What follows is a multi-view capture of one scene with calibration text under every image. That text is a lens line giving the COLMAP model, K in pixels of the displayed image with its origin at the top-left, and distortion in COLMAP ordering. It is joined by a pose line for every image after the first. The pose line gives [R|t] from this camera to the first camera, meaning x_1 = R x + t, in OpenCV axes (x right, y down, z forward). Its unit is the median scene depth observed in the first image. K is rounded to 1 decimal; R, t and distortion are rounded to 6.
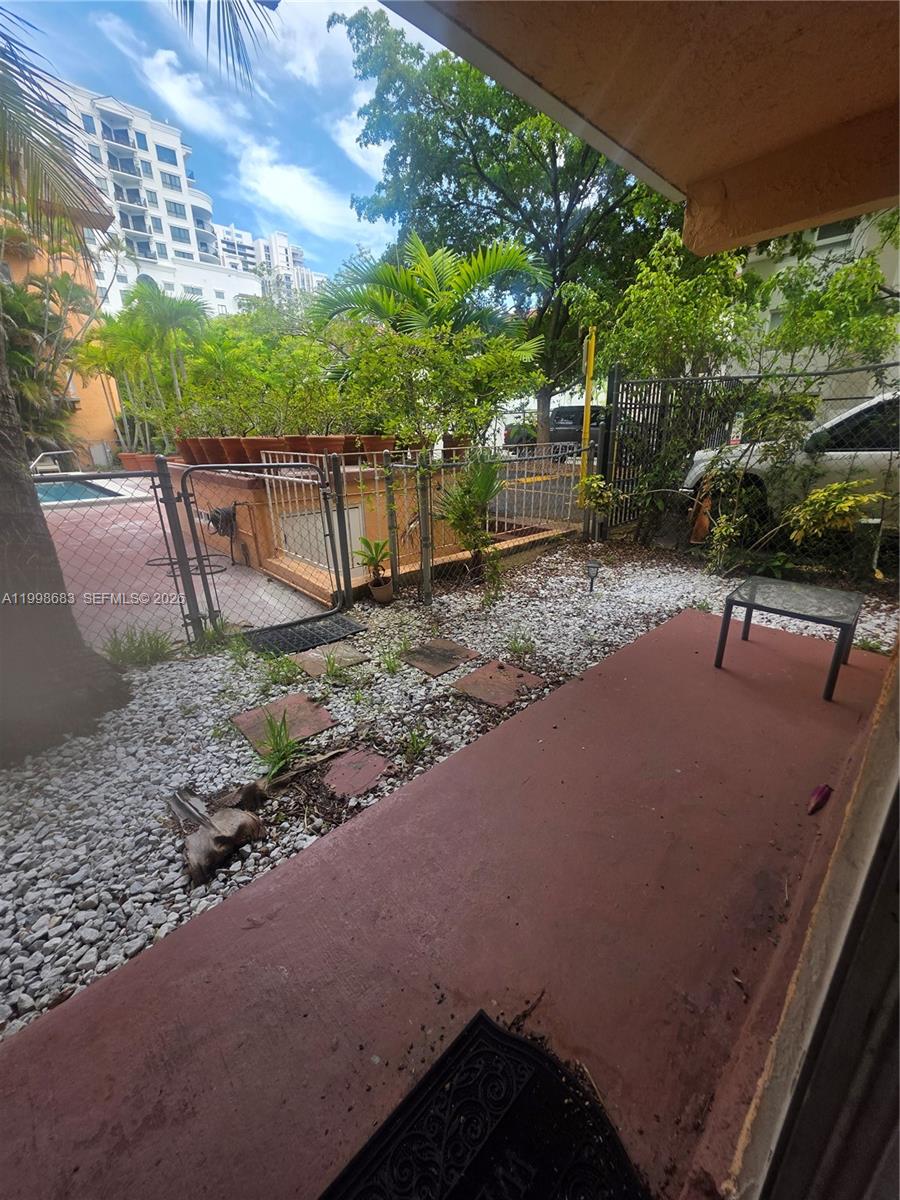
lens RADIAL K [[477.3, 0, 459.0], [0, 477.3, 595.0], [0, 0, 1]] dist [0.001269, -0.000045]
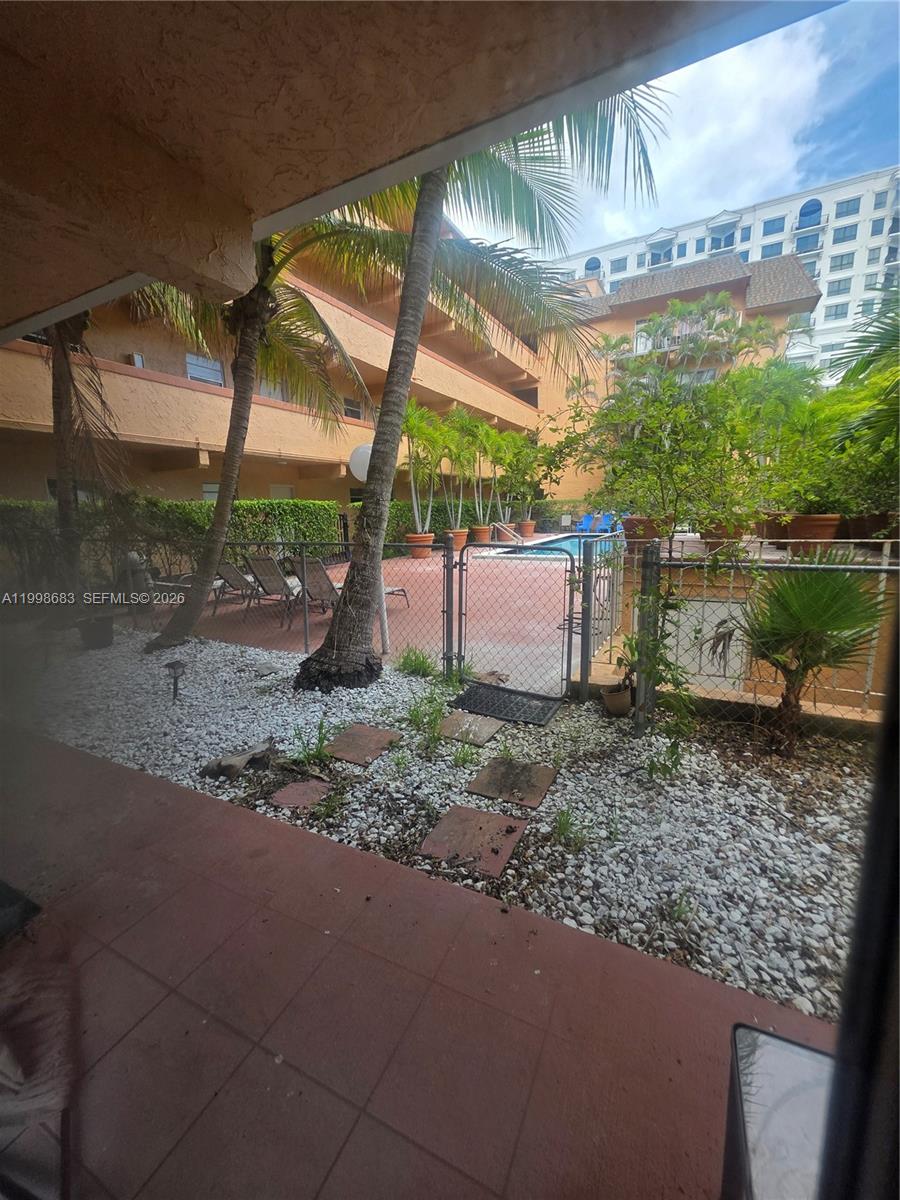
lens RADIAL K [[477.3, 0, 459.0], [0, 477.3, 595.0], [0, 0, 1]] dist [0.001269, -0.000045]
pose [[0.333222, 0.173976, -0.926658, 0.576374], [-0.286622, 0.955006, 0.076230, -0.197548], [0.898227, 0.240199, 0.368094, 0.464595]]
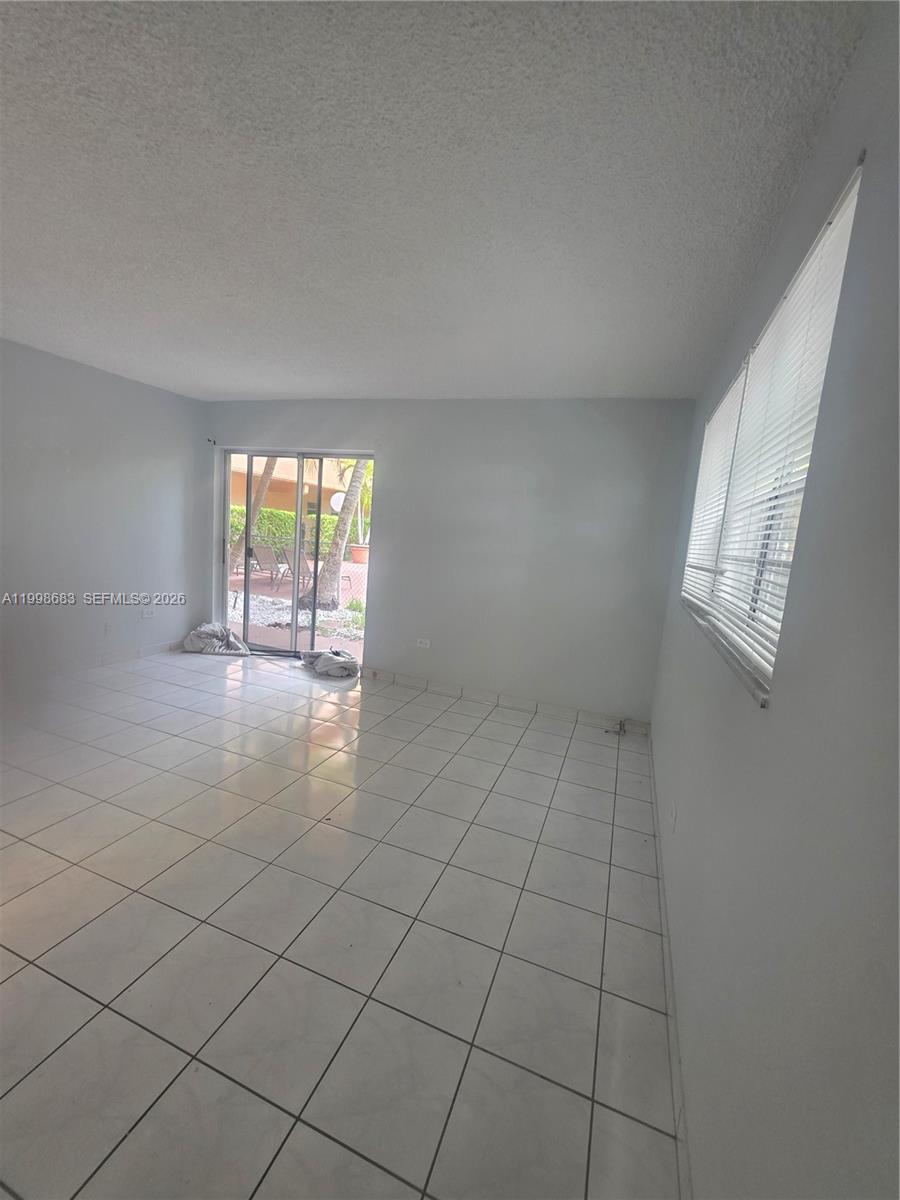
lens RADIAL K [[477.3, 0, 459.0], [0, 477.3, 595.0], [0, 0, 1]] dist [0.001269, -0.000045]
pose [[0.442372, 0.170896, -0.880398, 1.882998], [-0.381075, 0.924466, -0.012028, -0.123211], [0.811843, 0.340819, 0.474082, 0.088636]]
